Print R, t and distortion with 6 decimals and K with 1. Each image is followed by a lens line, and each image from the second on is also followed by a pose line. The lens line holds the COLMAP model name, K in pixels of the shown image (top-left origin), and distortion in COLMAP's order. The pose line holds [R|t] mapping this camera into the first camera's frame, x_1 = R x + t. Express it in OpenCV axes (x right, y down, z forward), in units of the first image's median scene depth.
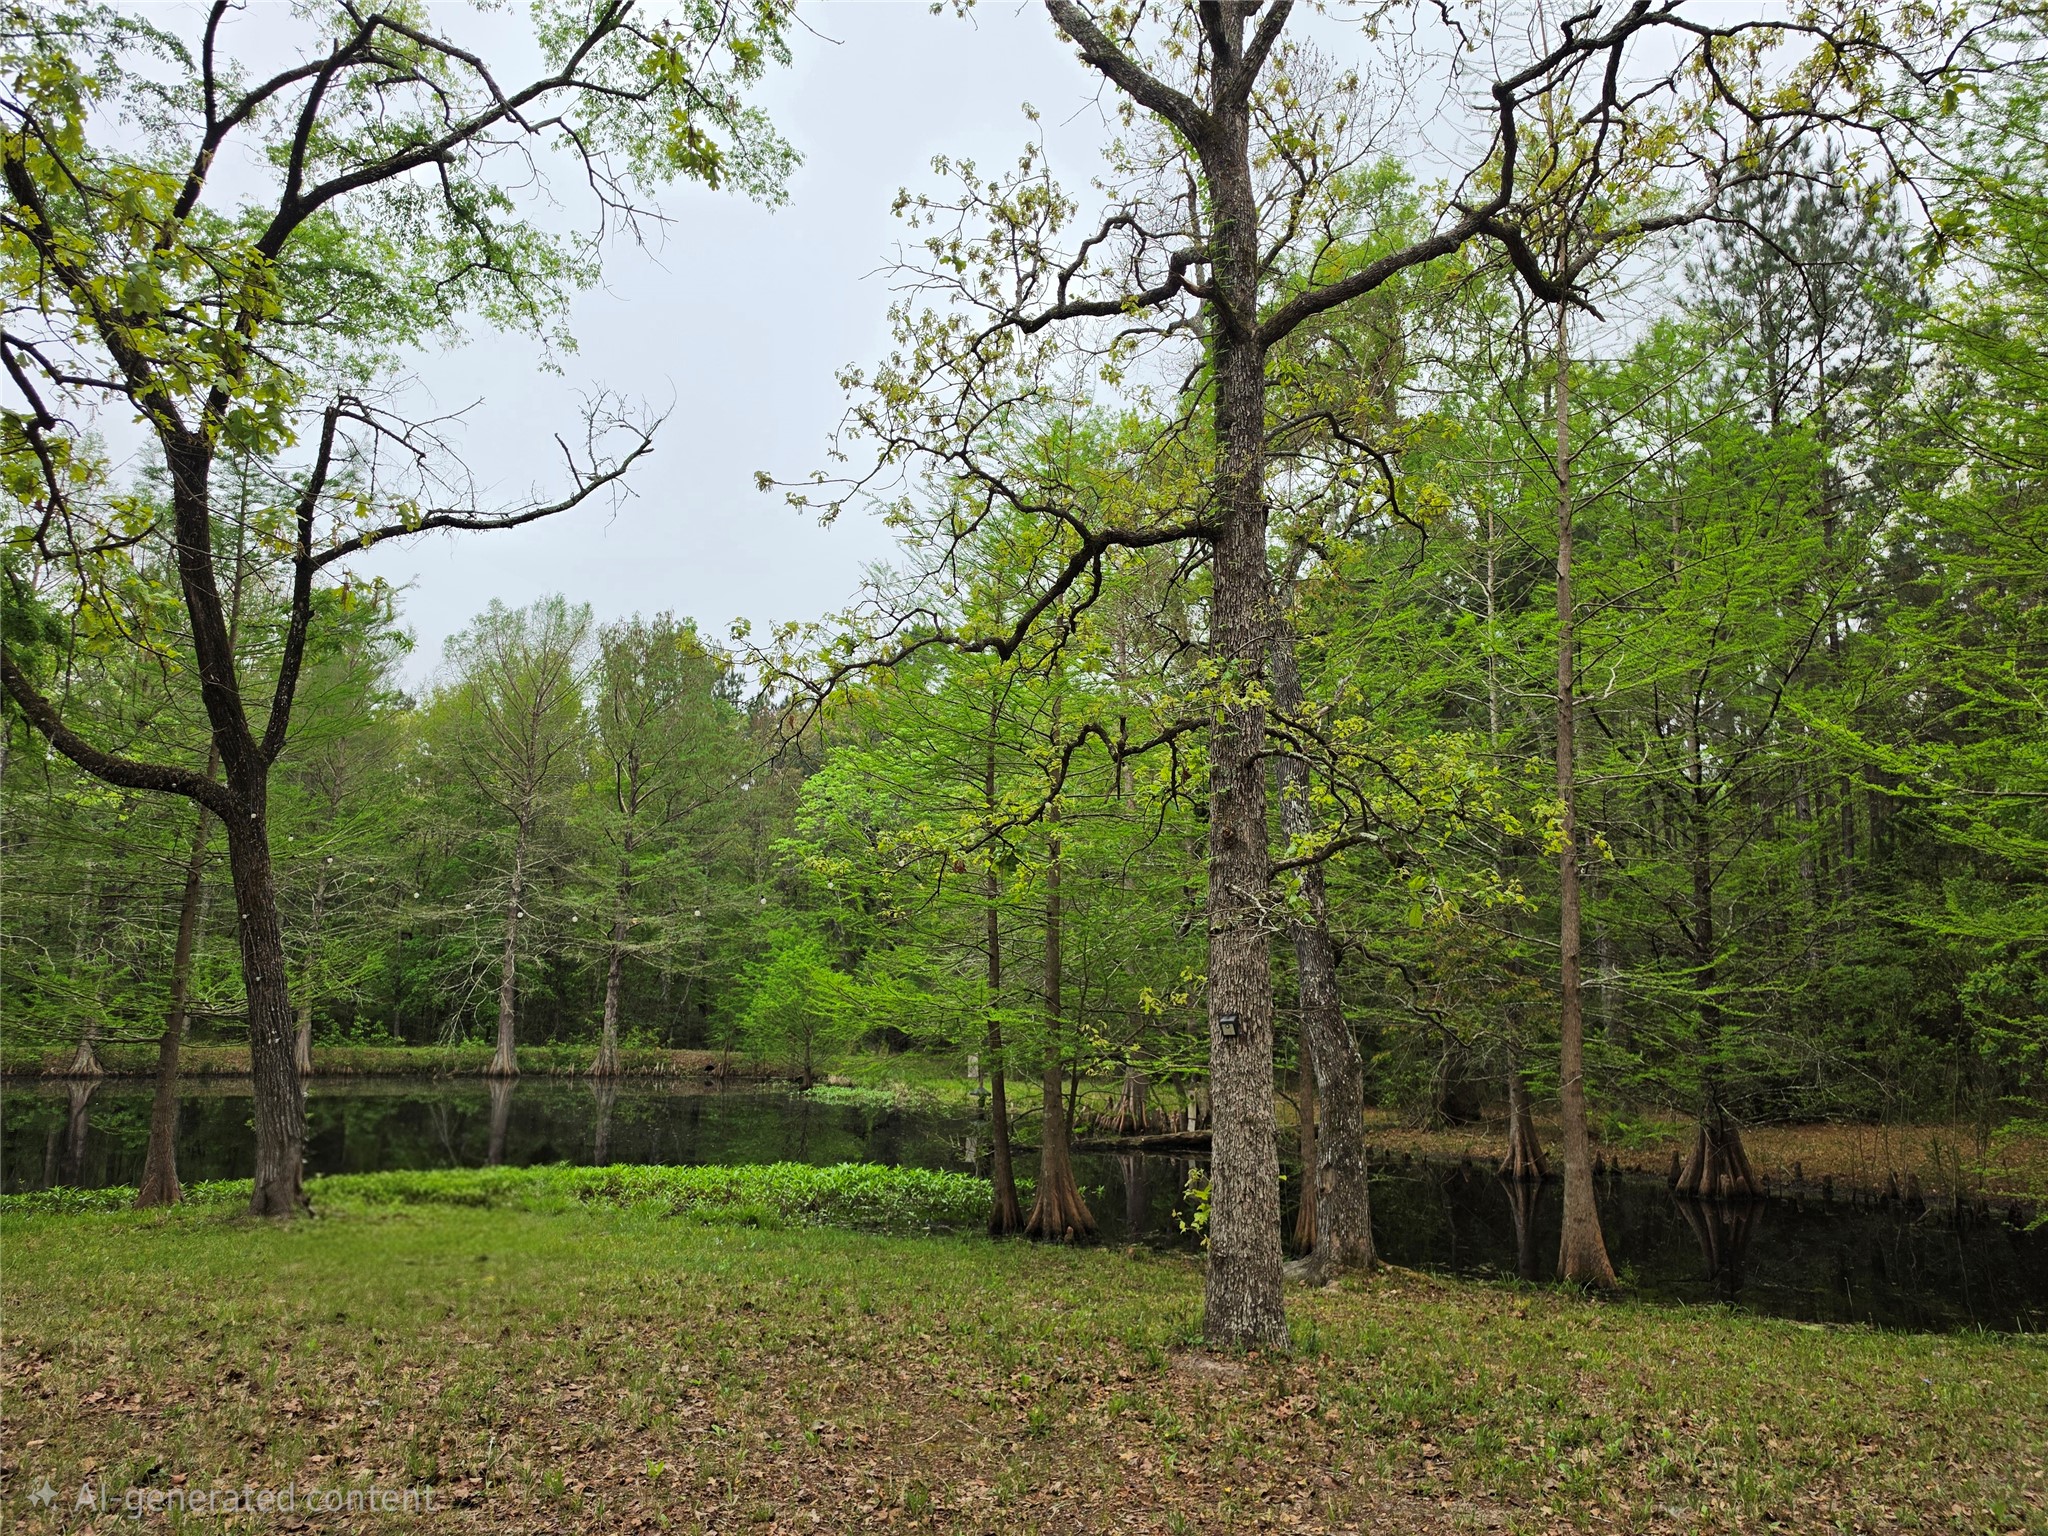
lens RADIAL K [[1406.3, 0, 1032.0], [0, 1406.3, 768.9], [0, 0, 1]] dist [0.056161, -0.065221]
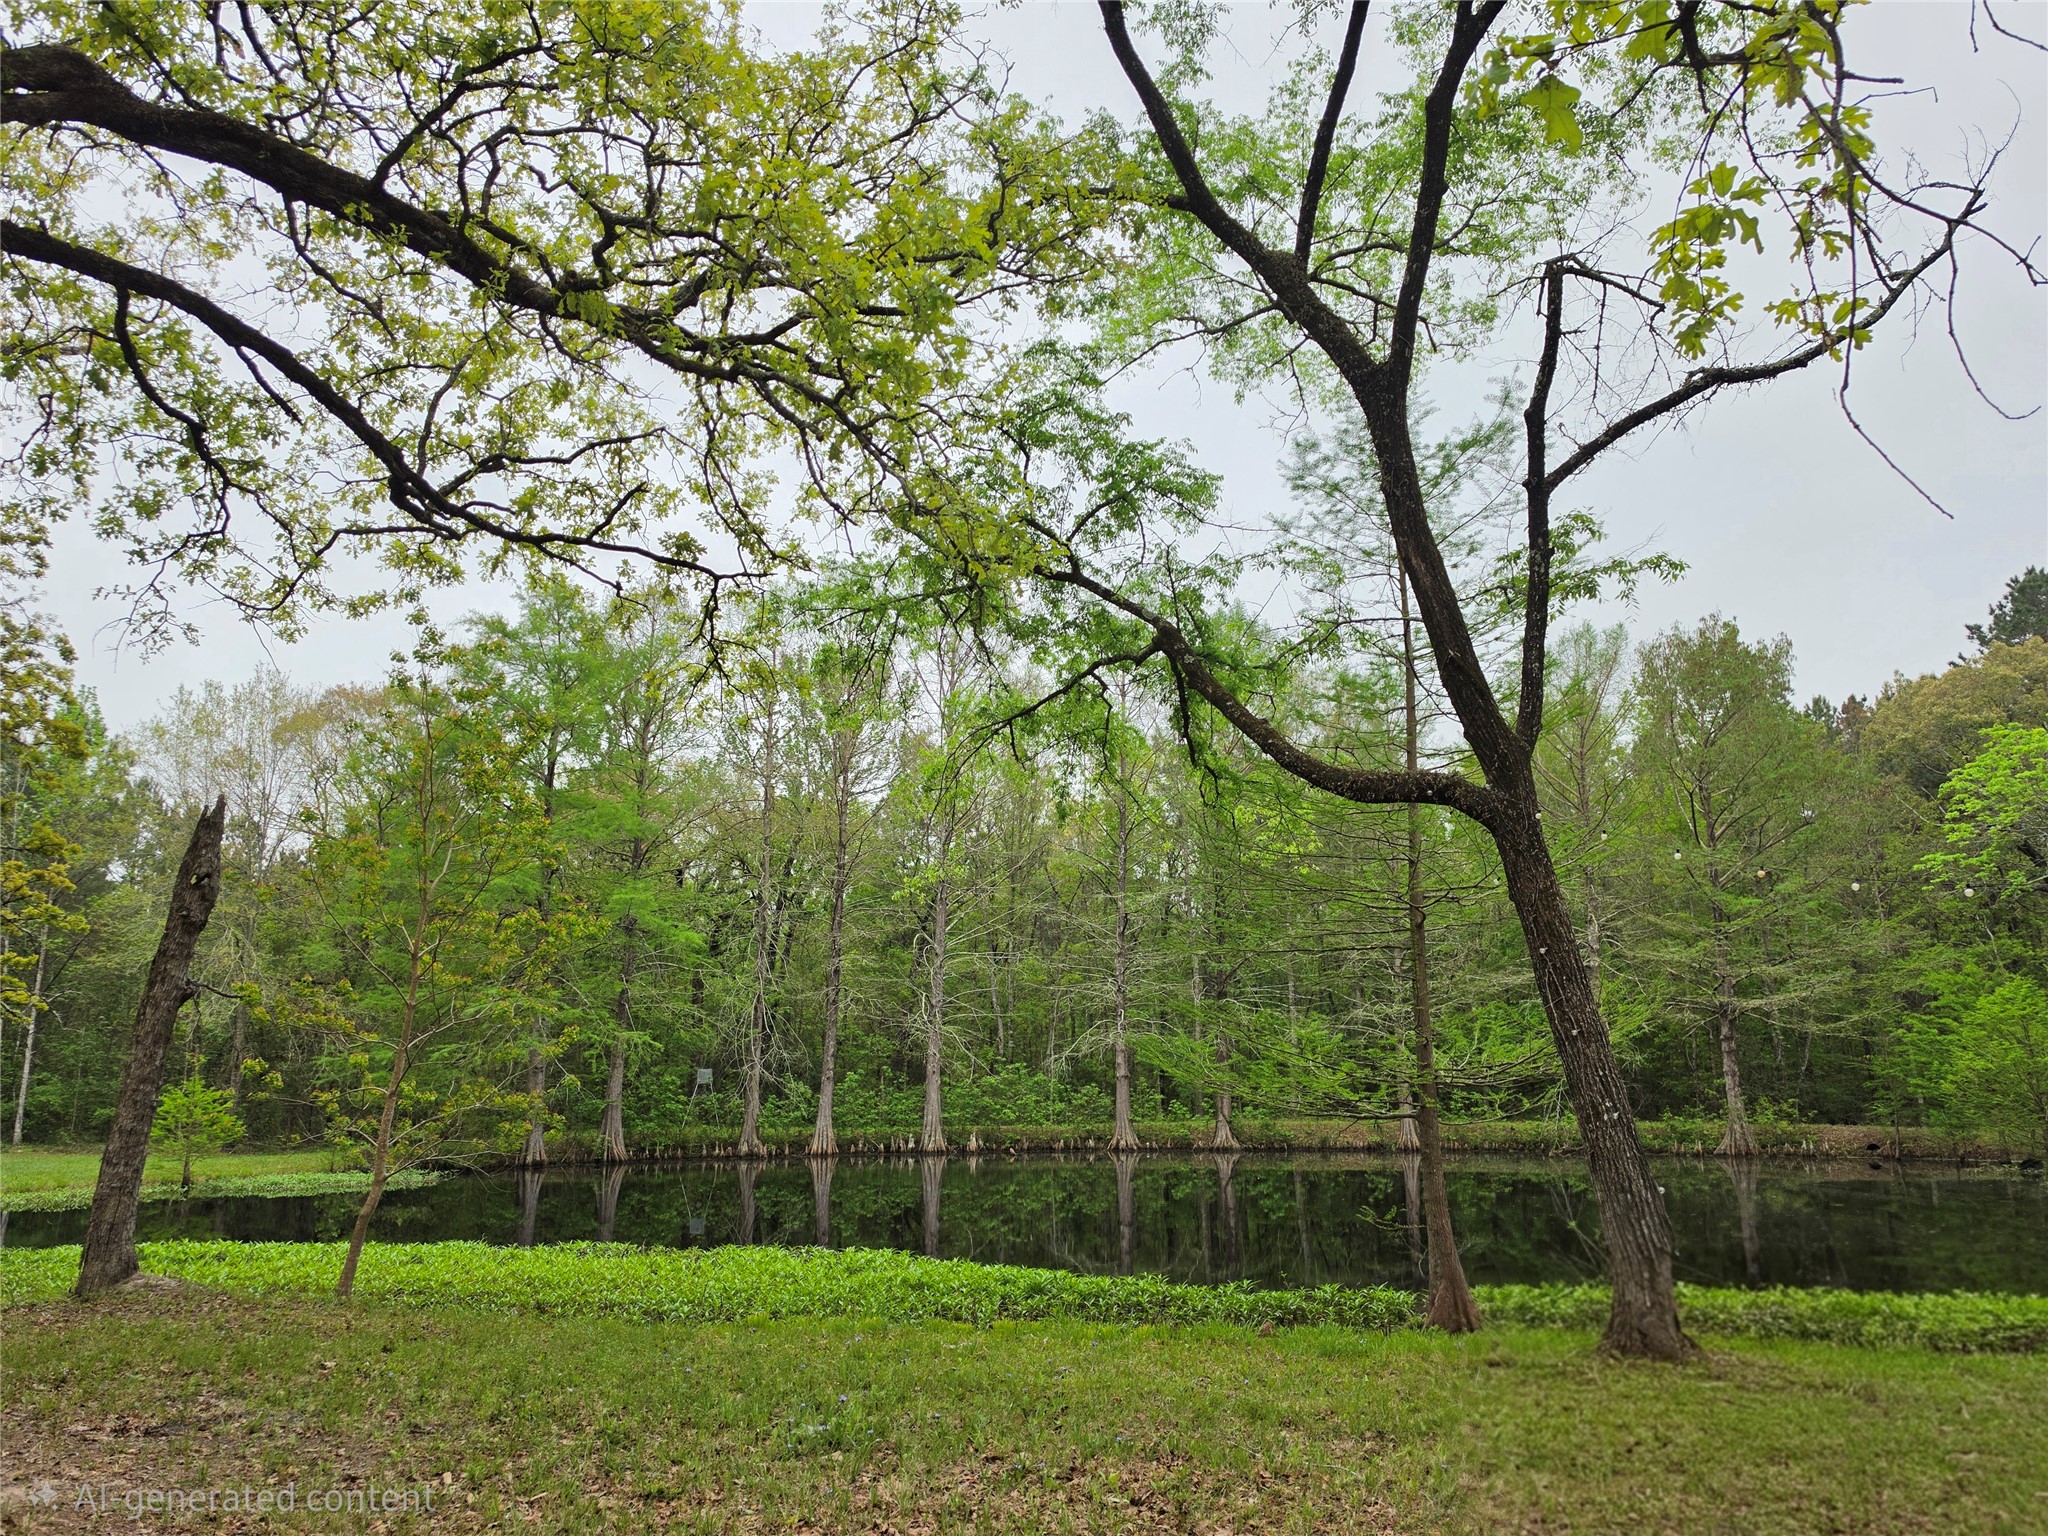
lens RADIAL K [[1406.3, 0, 1028.8], [0, 1406.3, 768.8], [0, 0, 1]] dist [0.056161, -0.065221]
pose [[0.774021, -0.161462, -0.612226, -0.093683], [0.130954, 0.986855, -0.094702, 0.014007], [0.619469, -0.006872, 0.784991, 0.076184]]
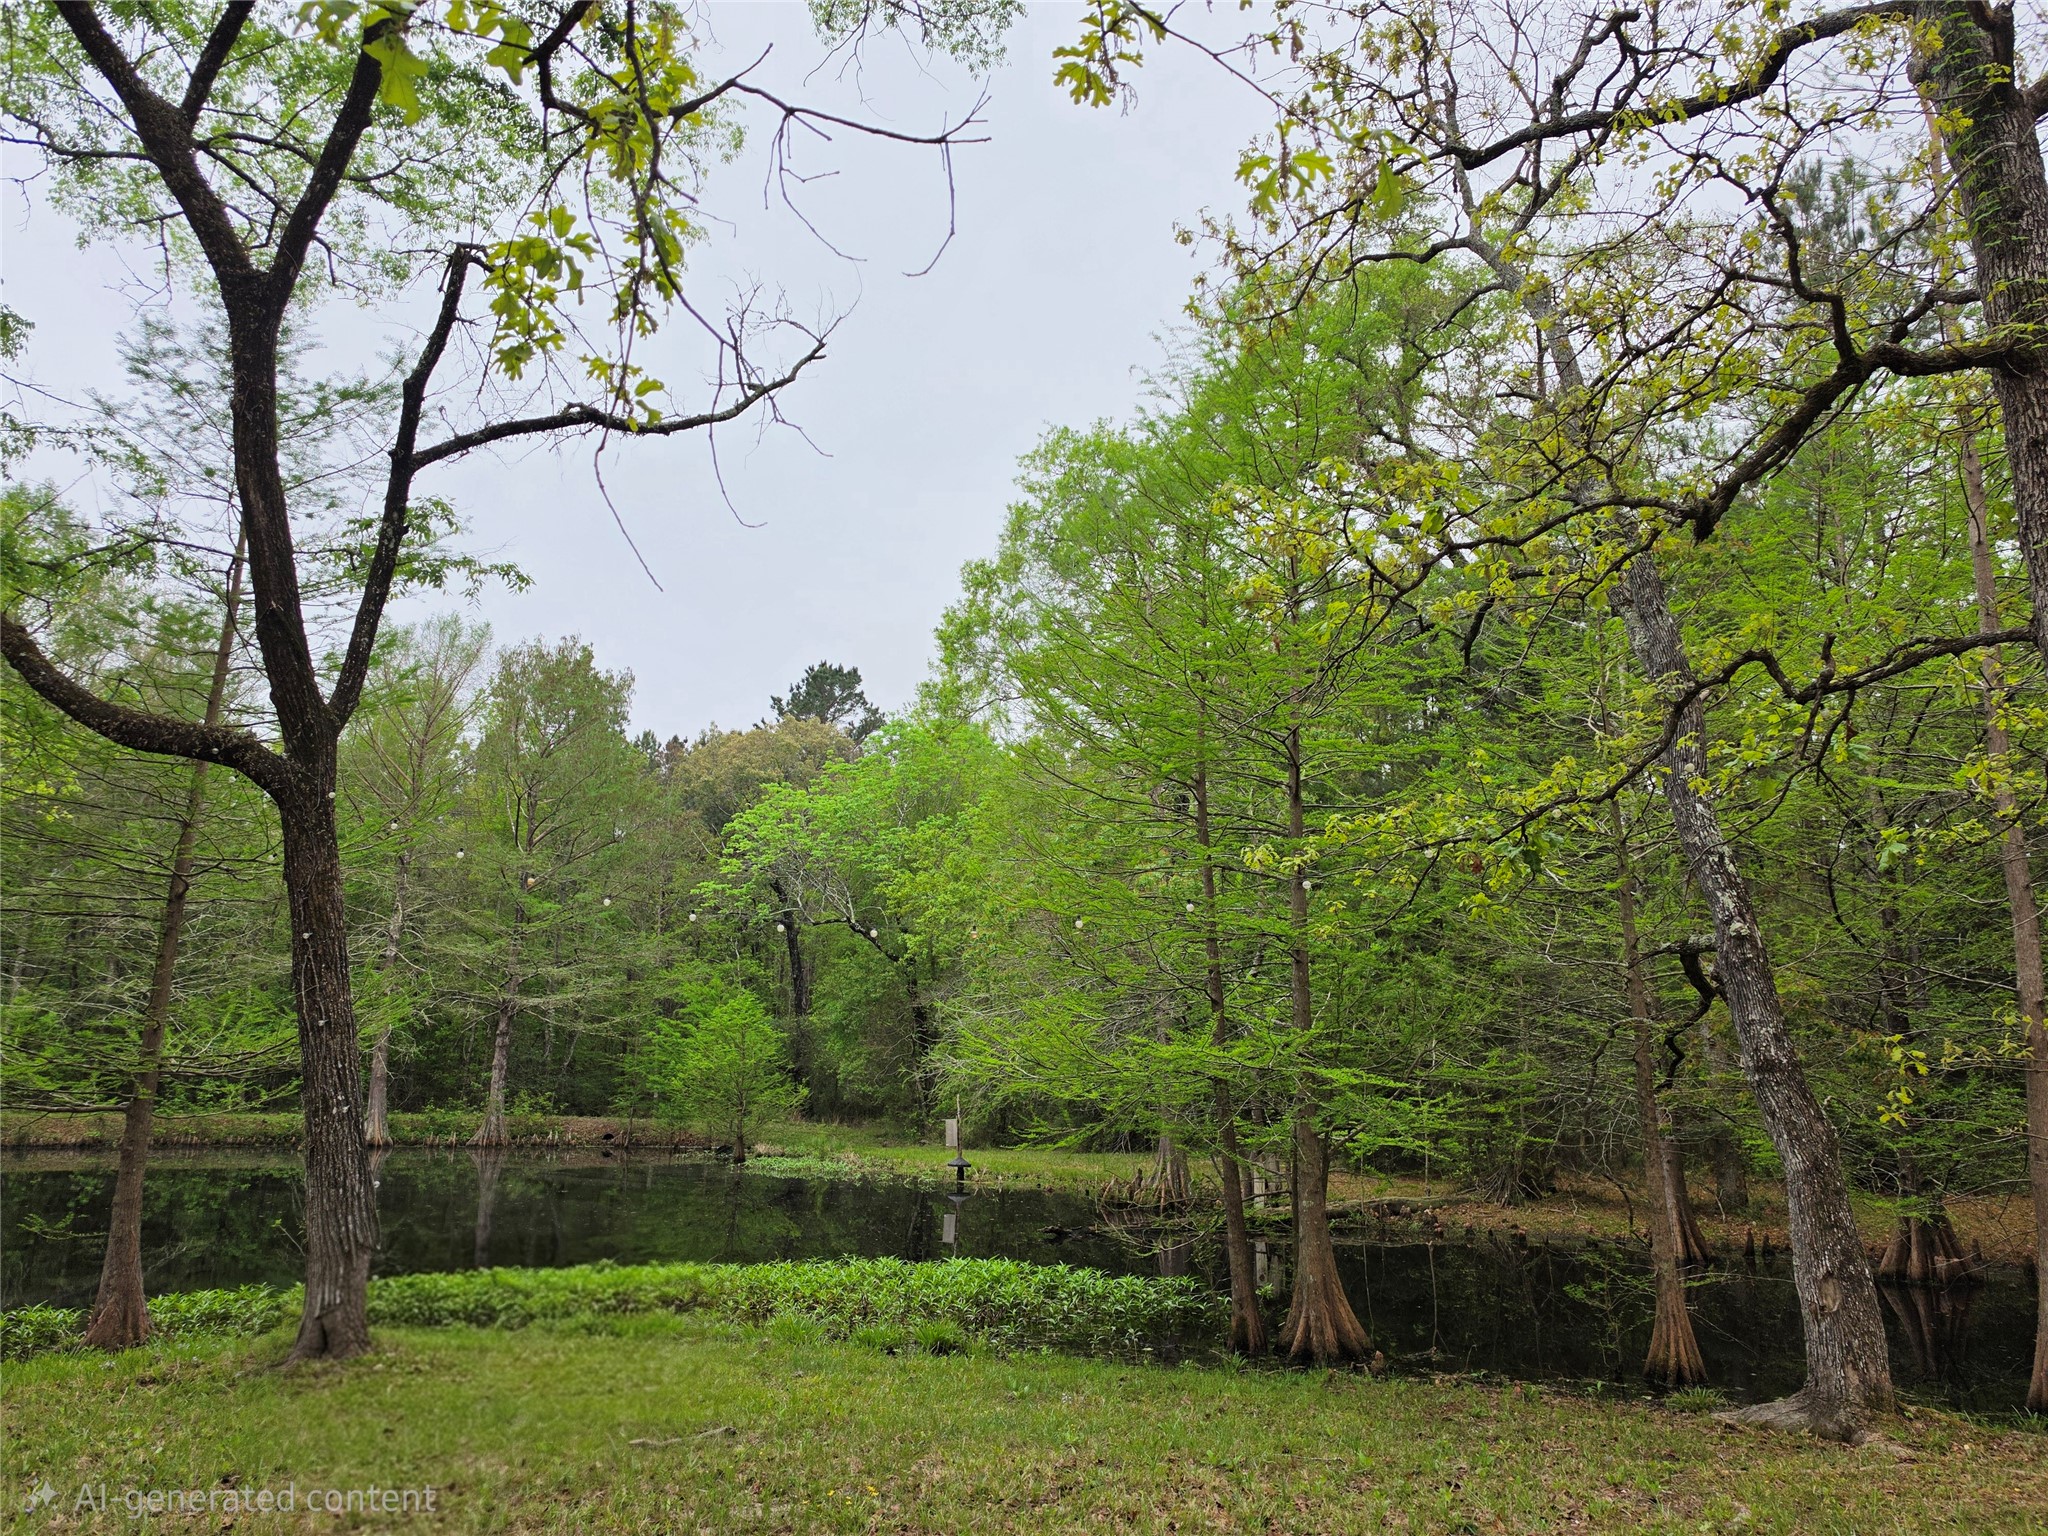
lens RADIAL K [[1406.3, 0, 1021.1], [0, 1406.3, 760.9], [0, 0, 1]] dist [0.056161, -0.065221]
pose [[0.994422, 0.022738, 0.102997, -0.088042], [-0.017795, 0.998657, -0.048655, 0.014189], [-0.103965, 0.046550, 0.993491, 0.078685]]
